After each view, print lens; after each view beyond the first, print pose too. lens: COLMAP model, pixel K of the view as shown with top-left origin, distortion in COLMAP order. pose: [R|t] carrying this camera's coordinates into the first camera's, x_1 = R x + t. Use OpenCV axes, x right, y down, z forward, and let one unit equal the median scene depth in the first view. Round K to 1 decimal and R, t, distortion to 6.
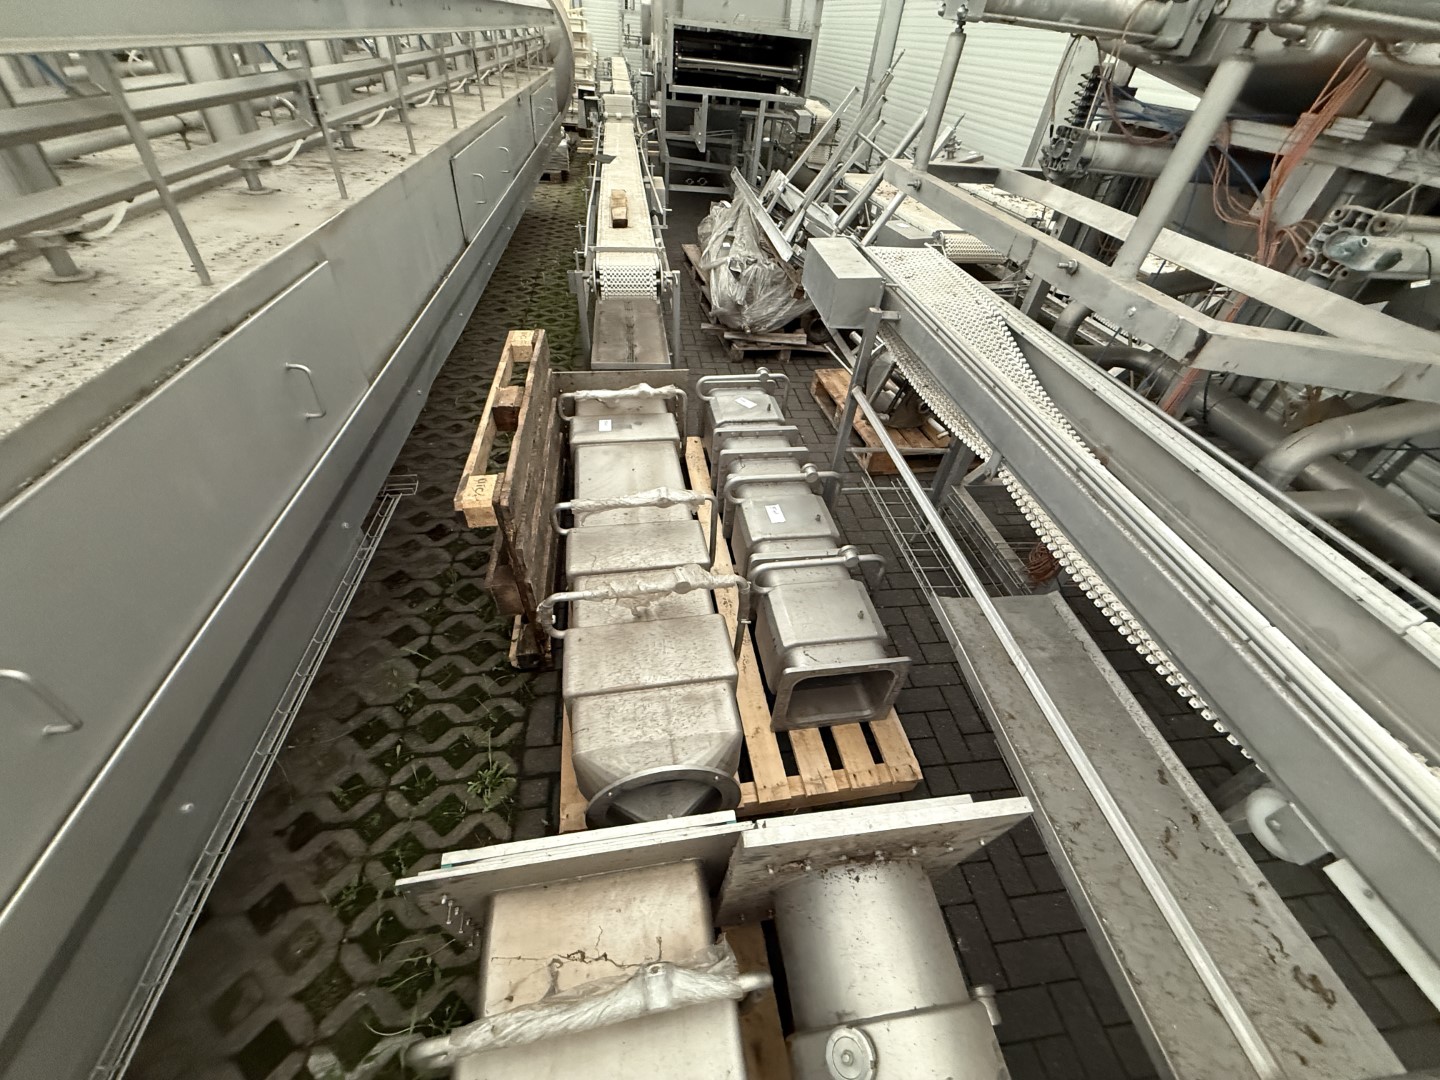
lens RADIAL K [[572.3, 0, 716.3], [0, 572.3, 537.6], [0, 0, 1]] dist [0.001180, -0.000780]
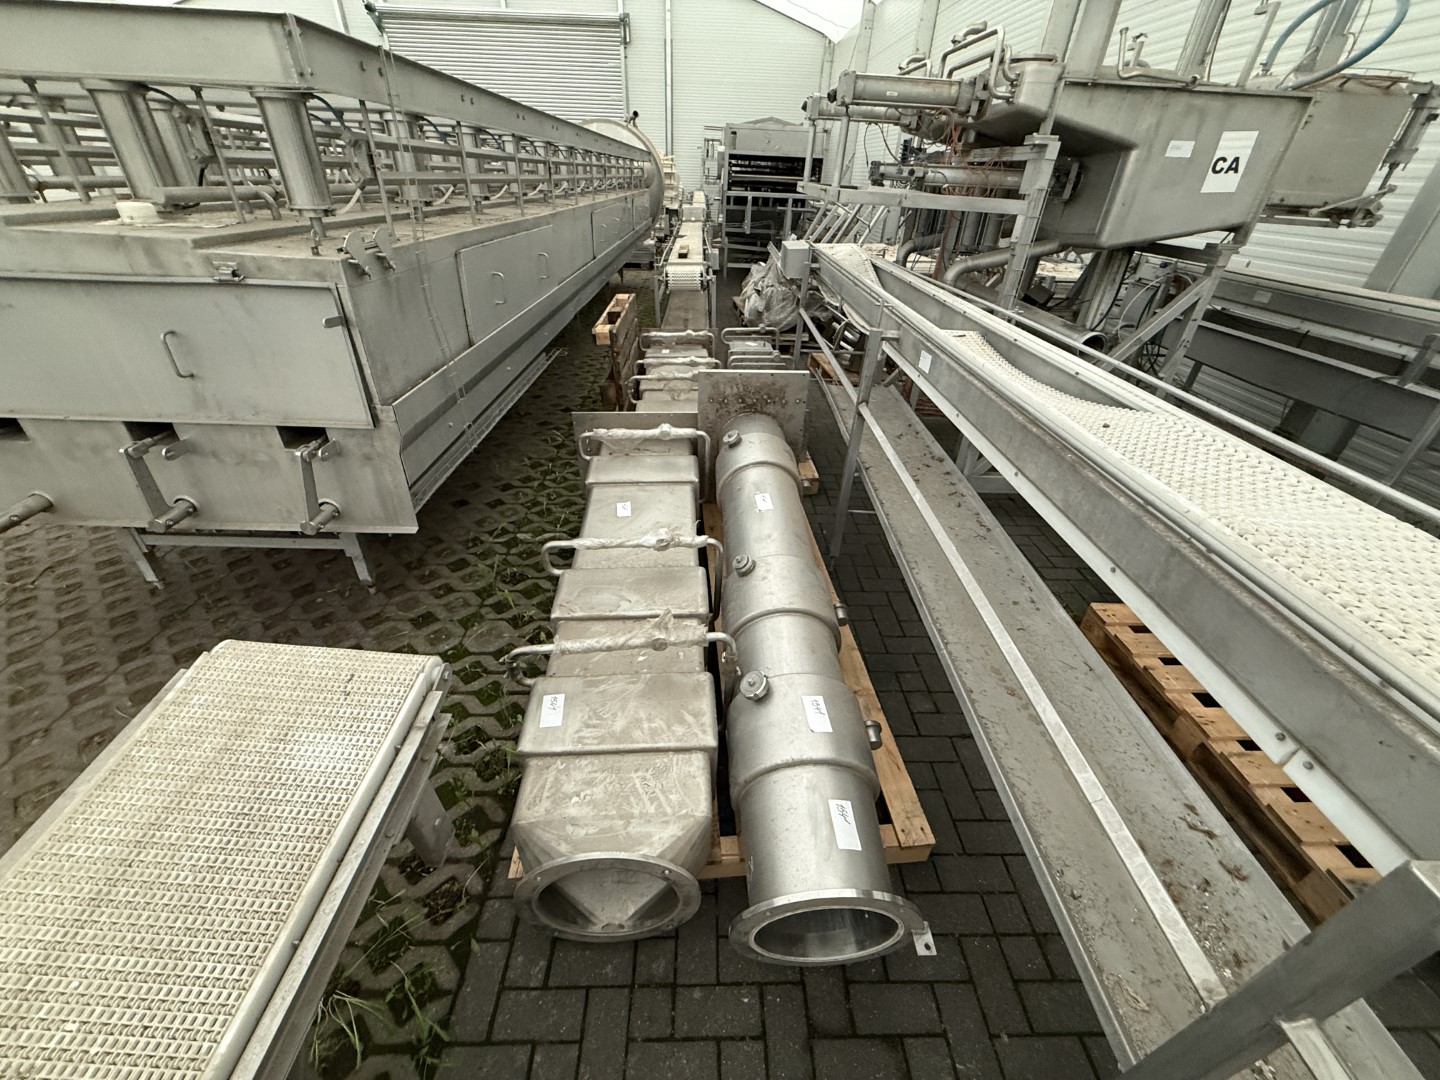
lens RADIAL K [[572.3, 0, 717.7], [0, 572.3, 537.8], [0, 0, 1]] dist [0.001180, -0.000780]
pose [[0.993078, 0.021978, -0.115380, 0.115895], [-0.040604, 0.986010, -0.161664, 0.426718], [0.110212, 0.165230, 0.980078, -0.386733]]
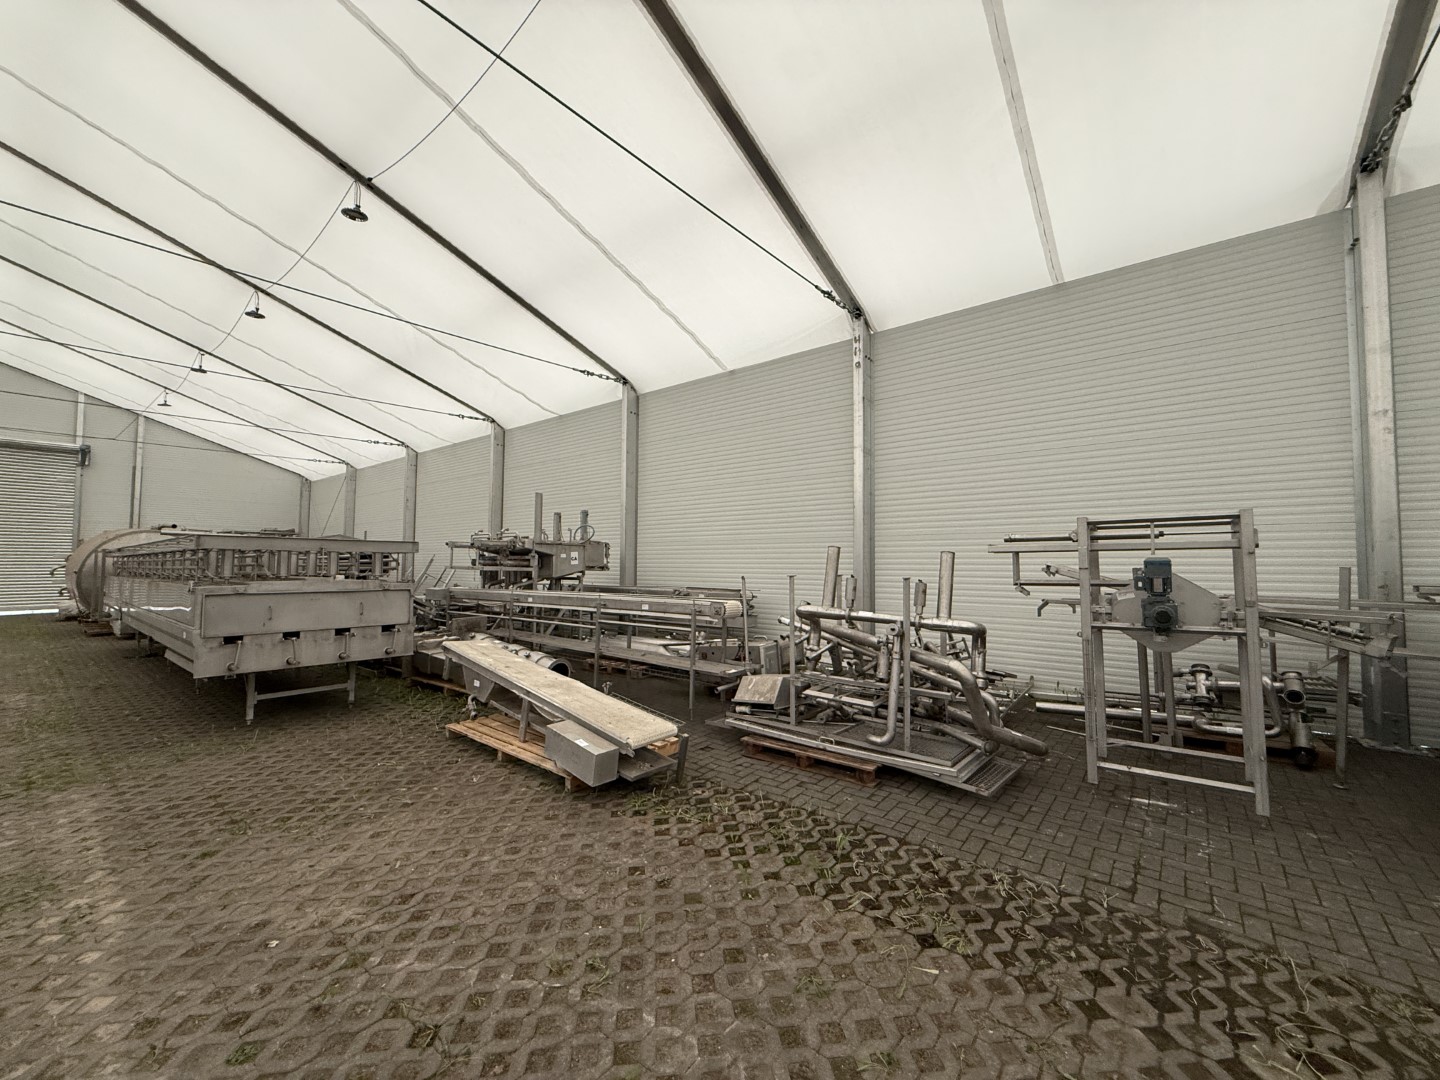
lens RADIAL K [[572.3, 0, 716.7], [0, 572.3, 537.0], [0, 0, 1]] dist [0.001180, -0.000780]
pose [[0.723113, -0.041874, 0.689459, -0.704173], [0.497707, 0.723712, -0.478047, 1.362599], [-0.478952, 0.688831, 0.544166, -1.532501]]
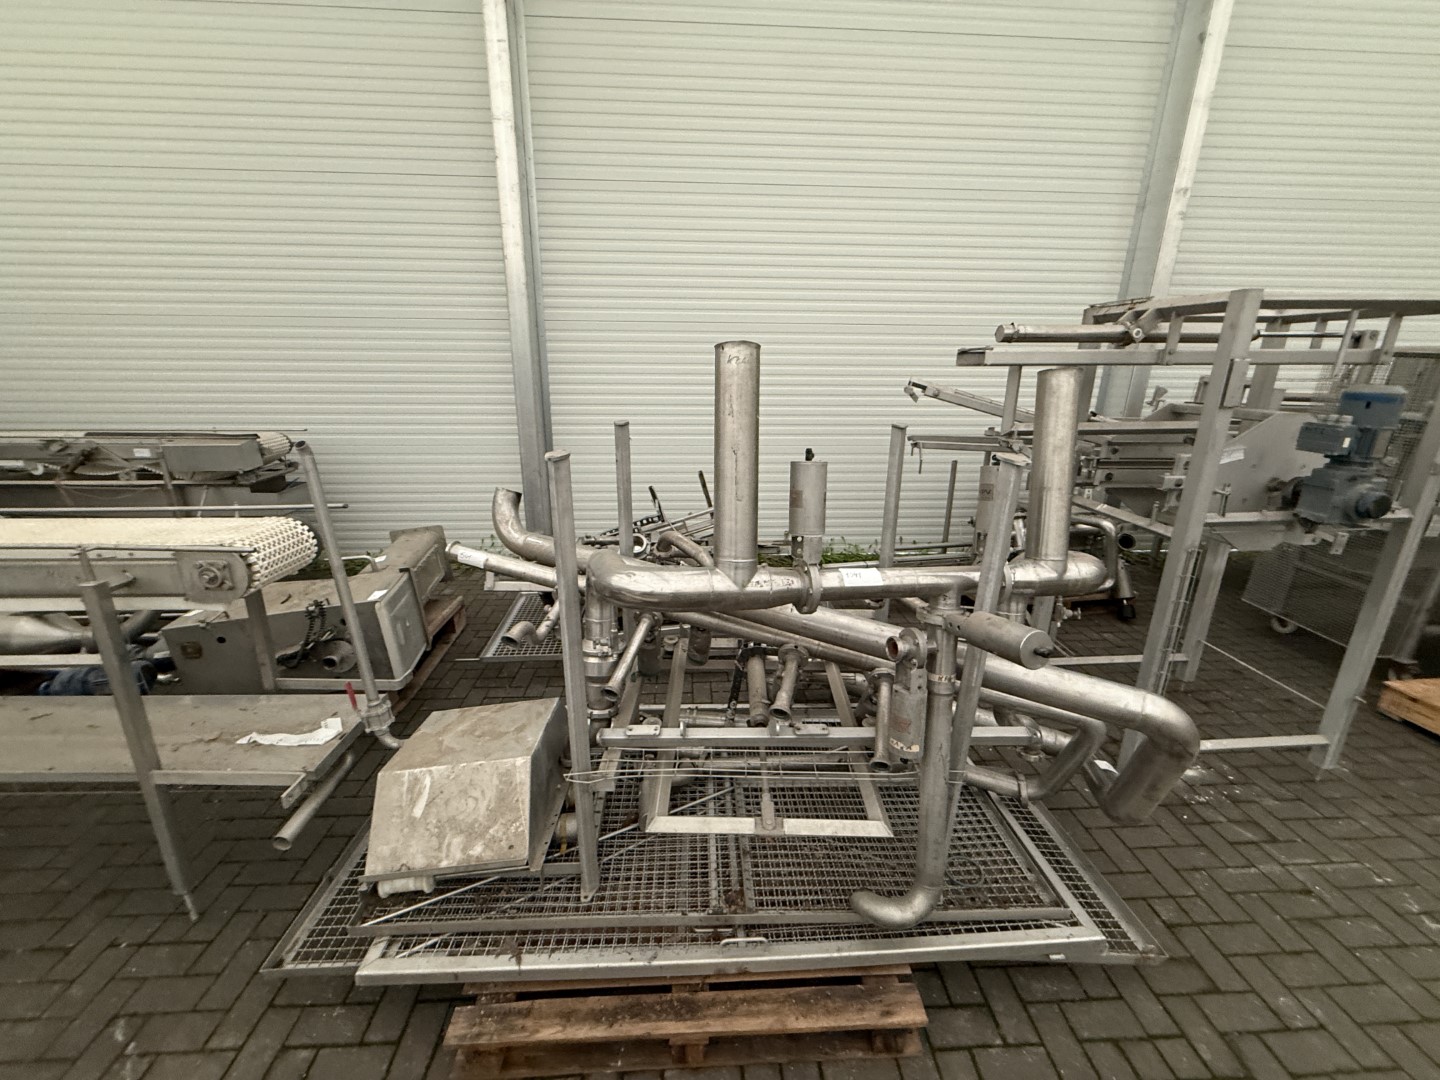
lens RADIAL K [[572.3, 0, 715.9], [0, 572.3, 538.6], [0, 0, 1]] dist [0.001180, -0.000780]
pose [[0.075640, -0.366768, 0.927232, -0.022145], [0.661973, 0.713887, 0.228378, 0.911636], [-0.745701, 0.596529, 0.296789, -0.992571]]
